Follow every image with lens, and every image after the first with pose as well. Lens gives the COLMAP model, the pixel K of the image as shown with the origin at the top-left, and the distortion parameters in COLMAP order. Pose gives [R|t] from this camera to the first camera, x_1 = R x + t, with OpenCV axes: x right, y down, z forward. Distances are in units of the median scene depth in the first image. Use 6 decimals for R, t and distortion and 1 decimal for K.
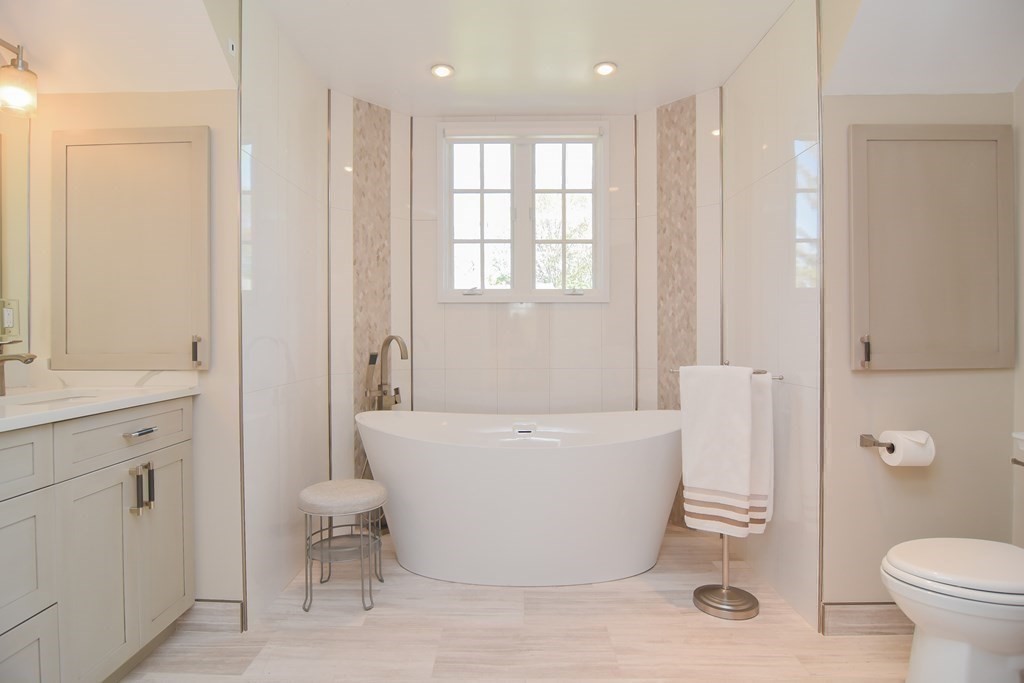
lens RADIAL K [[547.9, 0, 507.8], [0, 547.9, 338.5], [0, 0, 1]] dist [-0.017798, -0.000442]
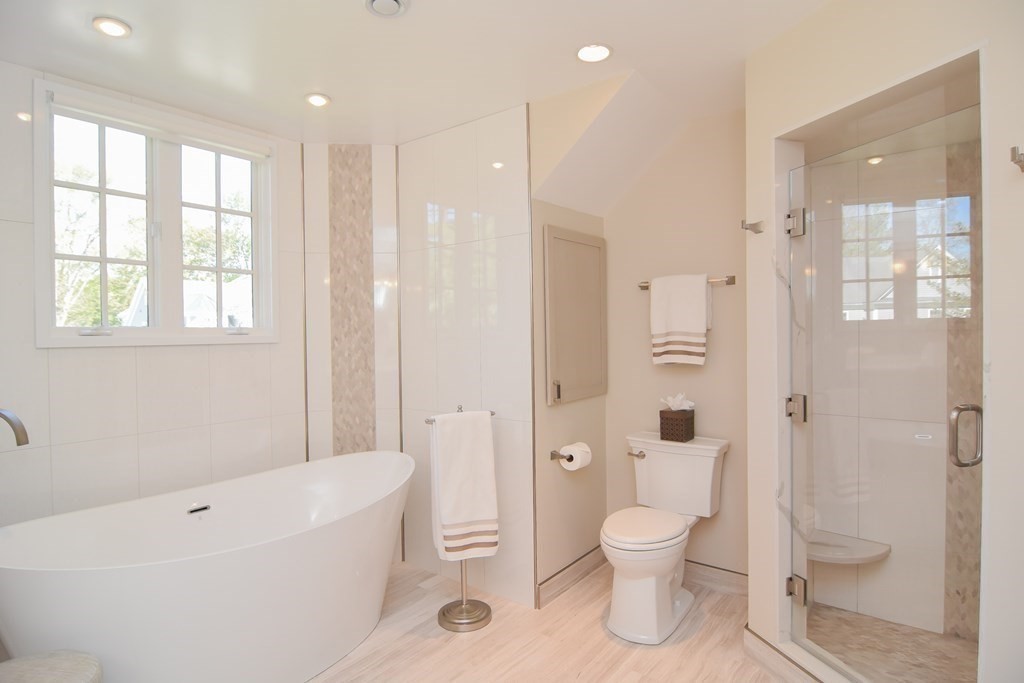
lens RADIAL K [[547.9, 0, 507.8], [0, 547.9, 338.5], [0, 0, 1]] dist [-0.017798, -0.000442]
pose [[0.608640, -0.014078, 0.793322, -0.321673], [0.019036, 0.999814, 0.003137, -0.072985], [-0.793218, 0.013192, 0.608795, 0.157715]]
